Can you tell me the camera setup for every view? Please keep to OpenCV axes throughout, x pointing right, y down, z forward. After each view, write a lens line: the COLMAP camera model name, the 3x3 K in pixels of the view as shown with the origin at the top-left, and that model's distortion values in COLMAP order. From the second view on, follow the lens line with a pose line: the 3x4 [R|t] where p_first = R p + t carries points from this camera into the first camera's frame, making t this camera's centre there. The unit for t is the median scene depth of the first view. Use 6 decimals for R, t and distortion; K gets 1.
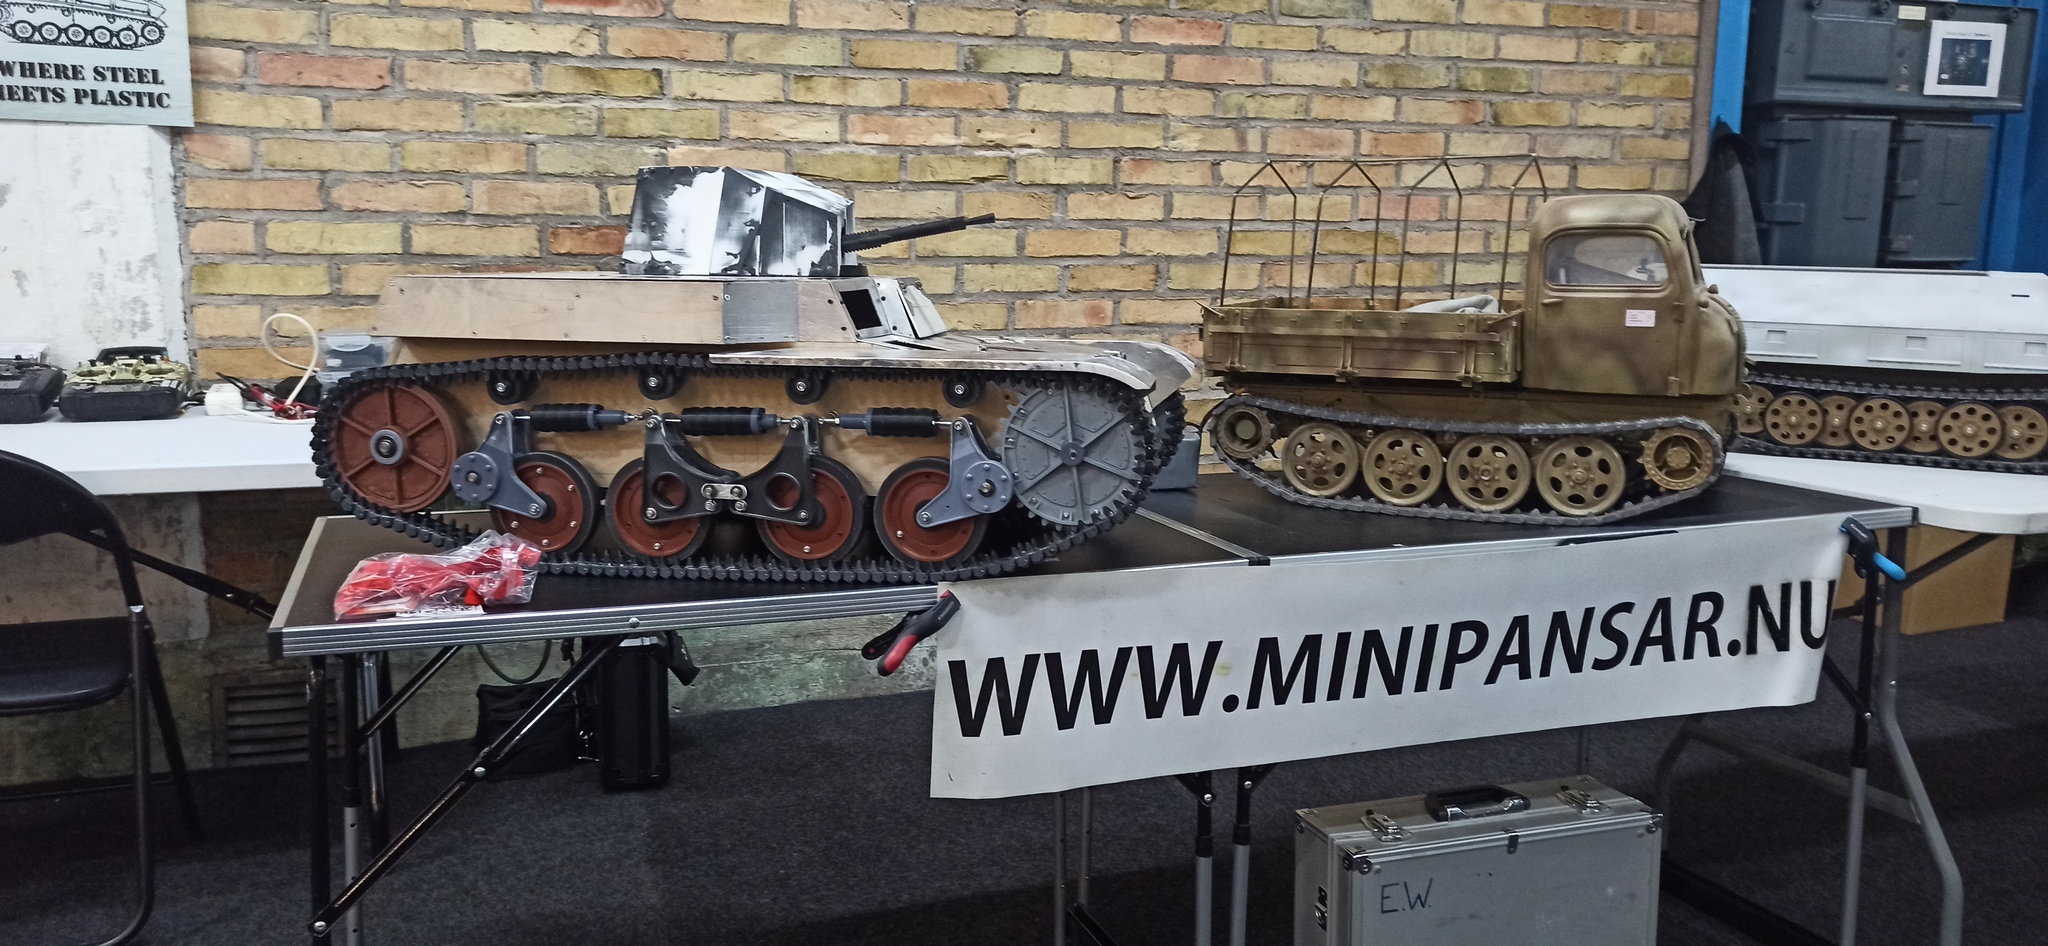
lens RADIAL K [[1512.3, 0, 1023.0], [0, 1512.3, 470.9], [0, 0, 1]] dist [0.062085, -0.040981]
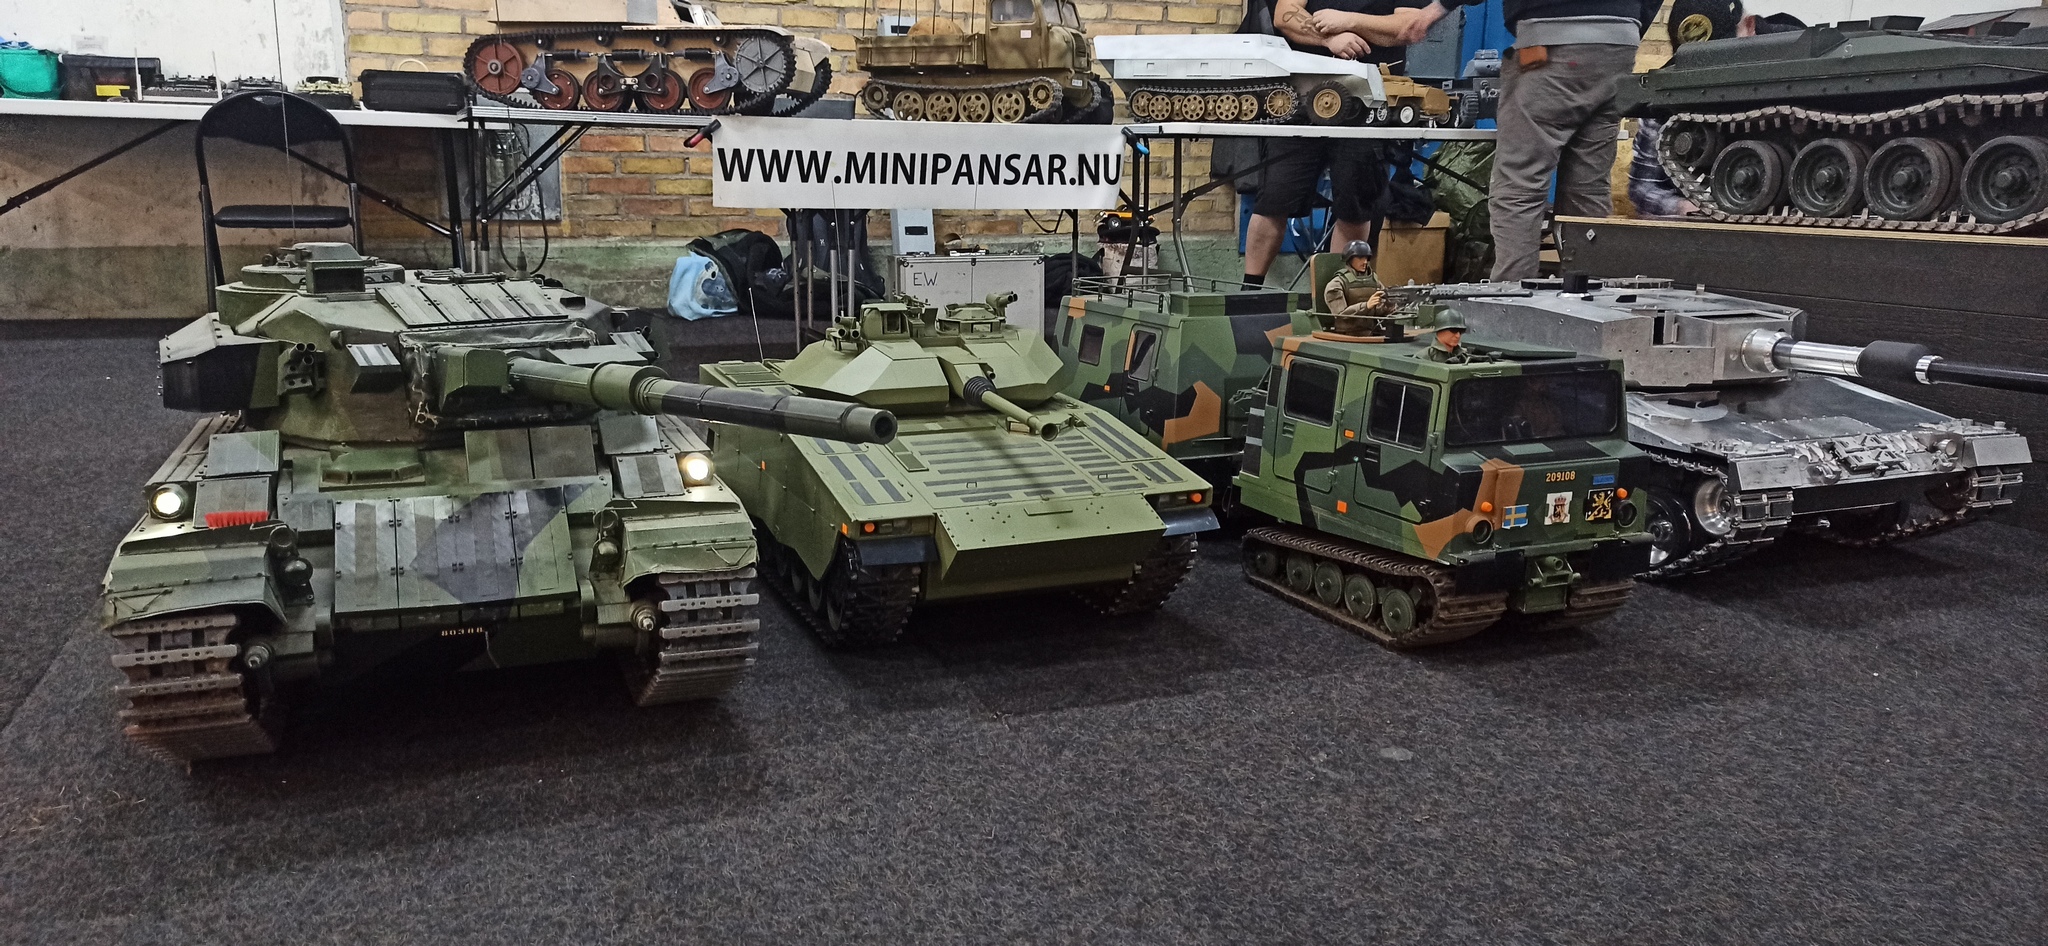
lens RADIAL K [[1512.3, 0, 1026.8], [0, 1512.3, 473.8], [0, 0, 1]] dist [0.062085, -0.040981]
pose [[0.999542, -0.000520, 0.030270, 0.218476], [-0.001019, 0.998708, 0.050800, 0.298879], [-0.030257, -0.050807, 0.998250, -0.895363]]
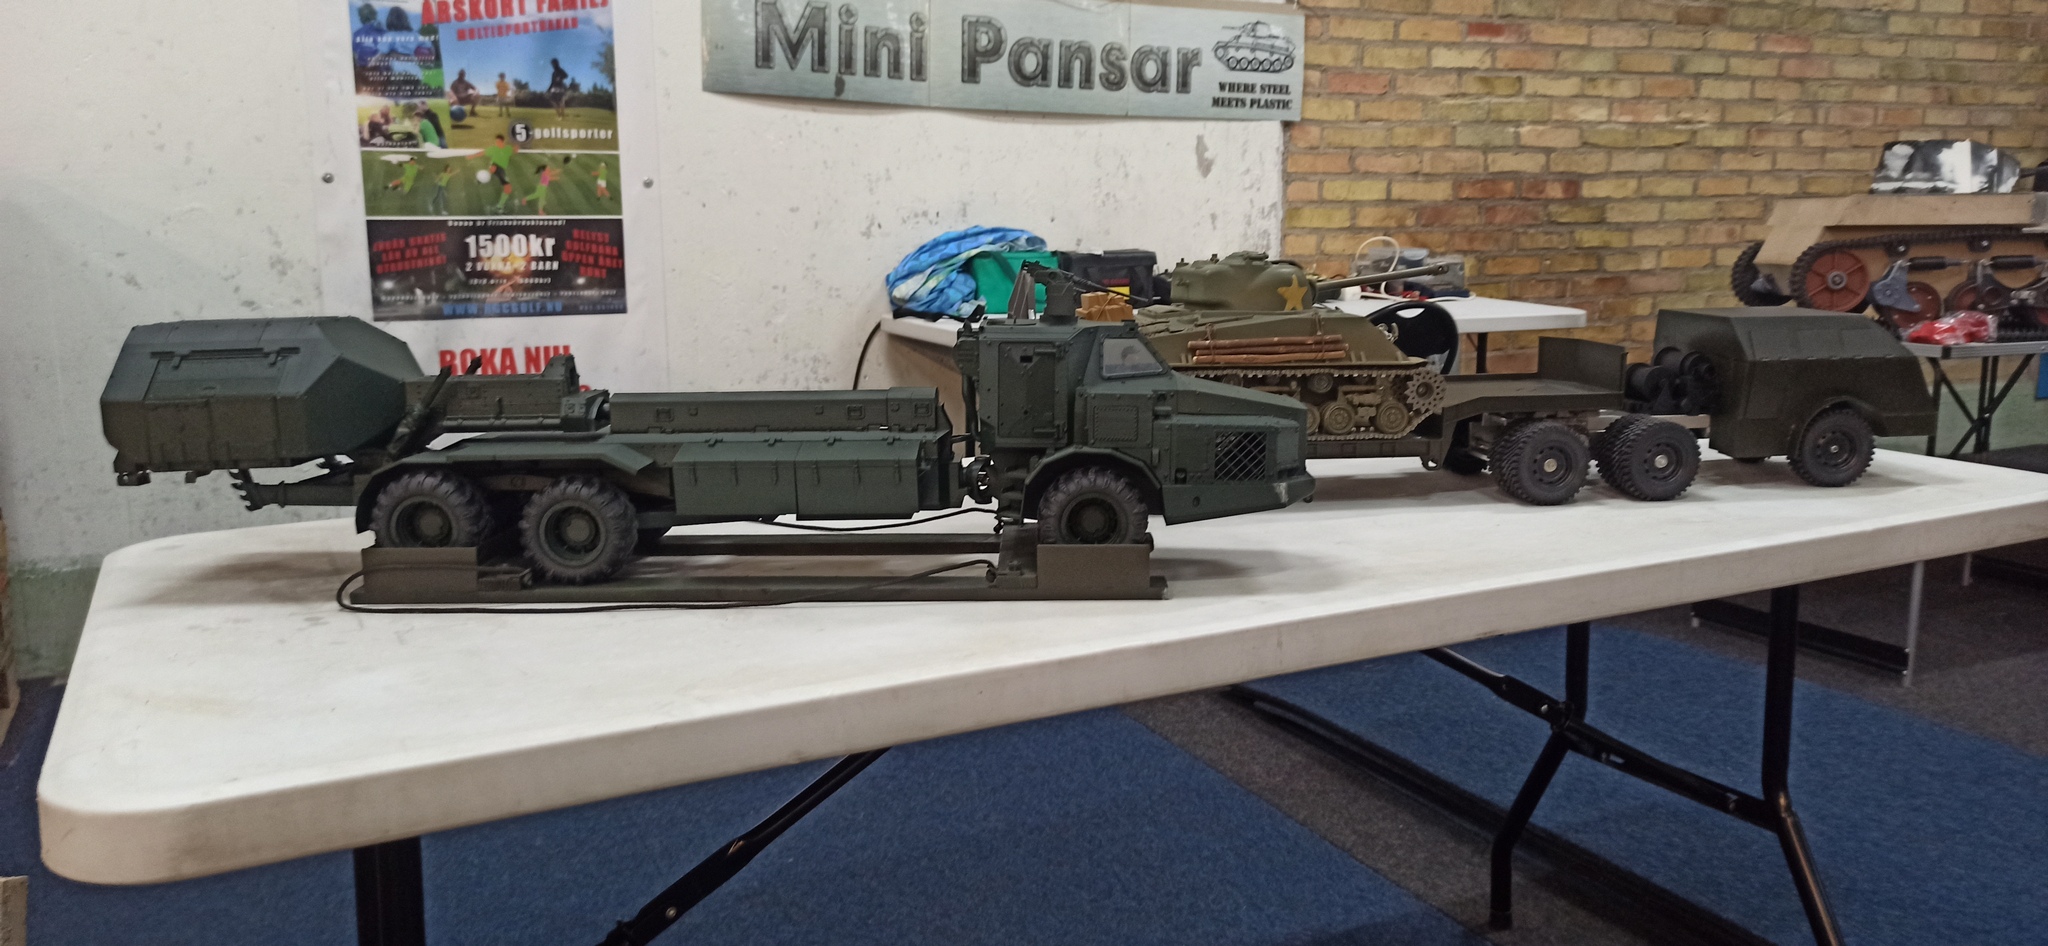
lens RADIAL K [[1512.3, 0, 1022.4], [0, 1512.3, 485.8], [0, 0, 1]] dist [0.062085, -0.040981]
pose [[0.994847, -0.030418, 0.096713, -0.970176], [0.027399, 0.999100, 0.032390, 0.092494], [-0.097612, -0.029574, 0.994785, -0.536759]]
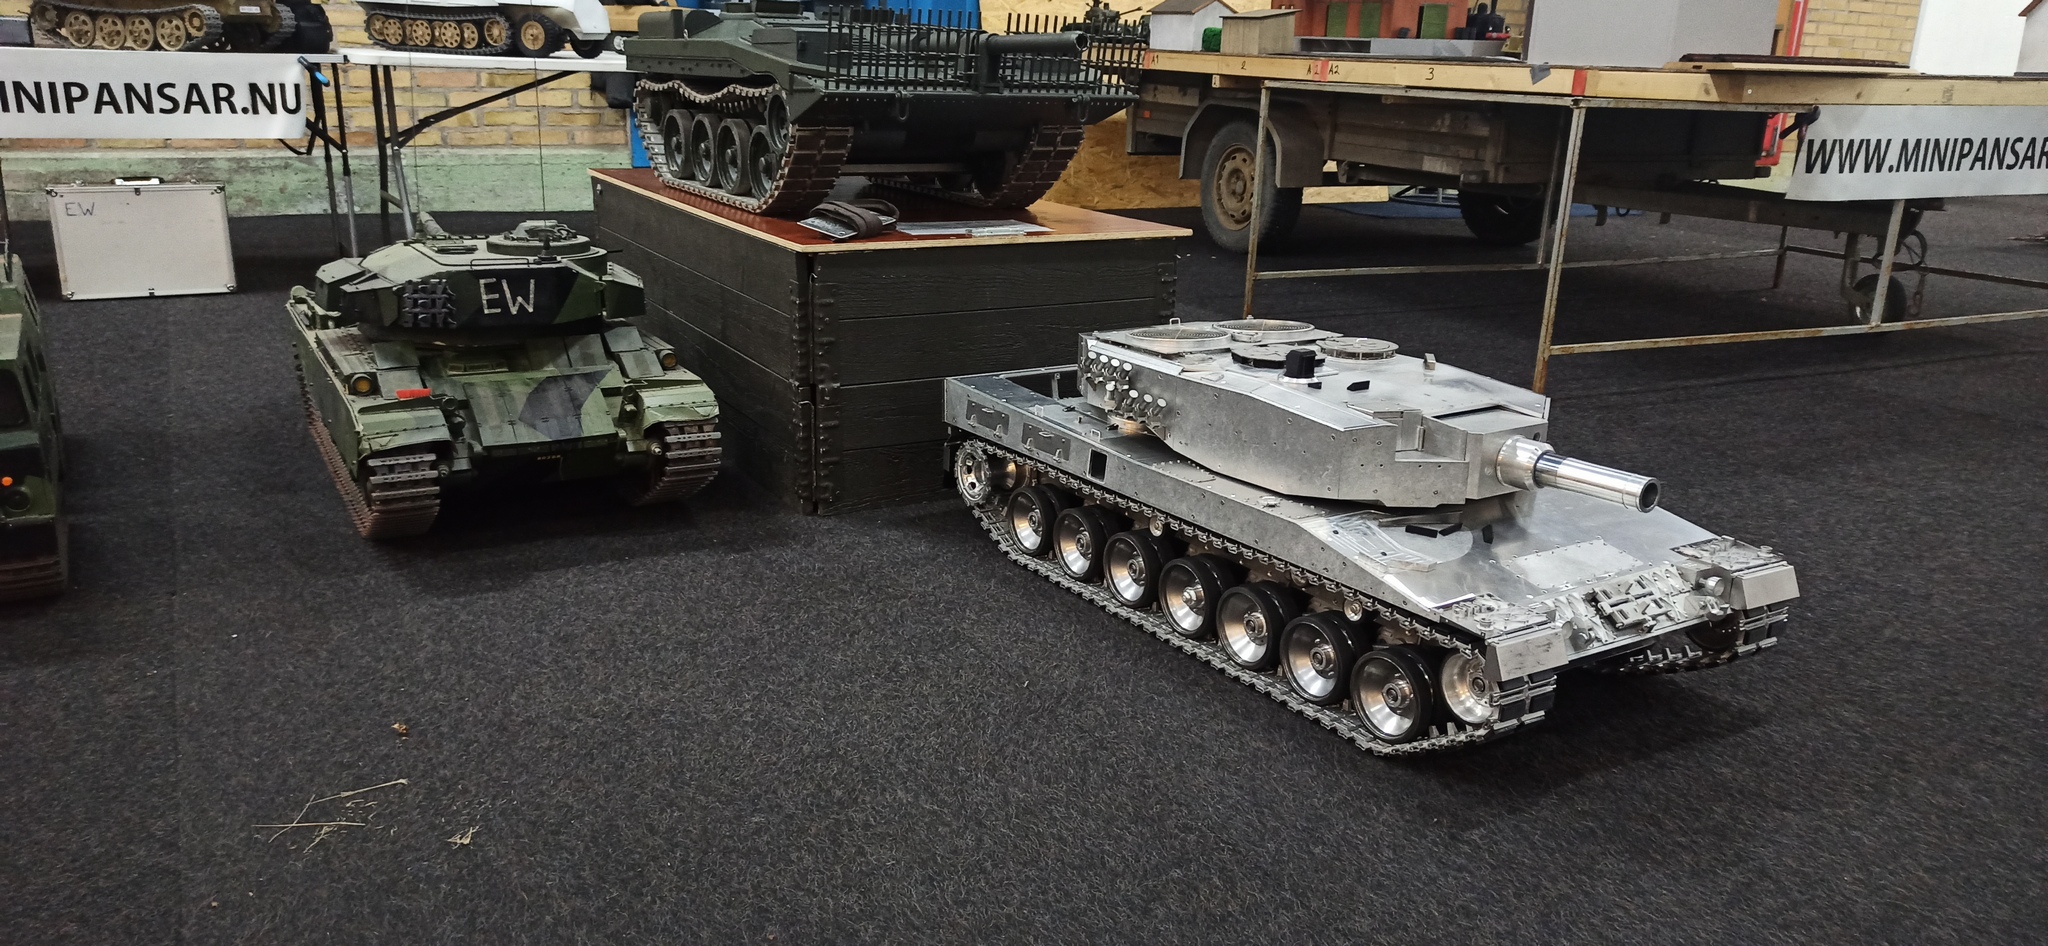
lens RADIAL K [[1512.3, 0, 1017.1], [0, 1512.3, 471.4], [0, 0, 1]] dist [0.062085, -0.040981]
pose [[0.989778, -0.019751, 0.141244, 0.868294], [0.000826, 0.991141, 0.132808, 0.236750], [-0.142616, -0.131334, 0.981026, -1.037498]]
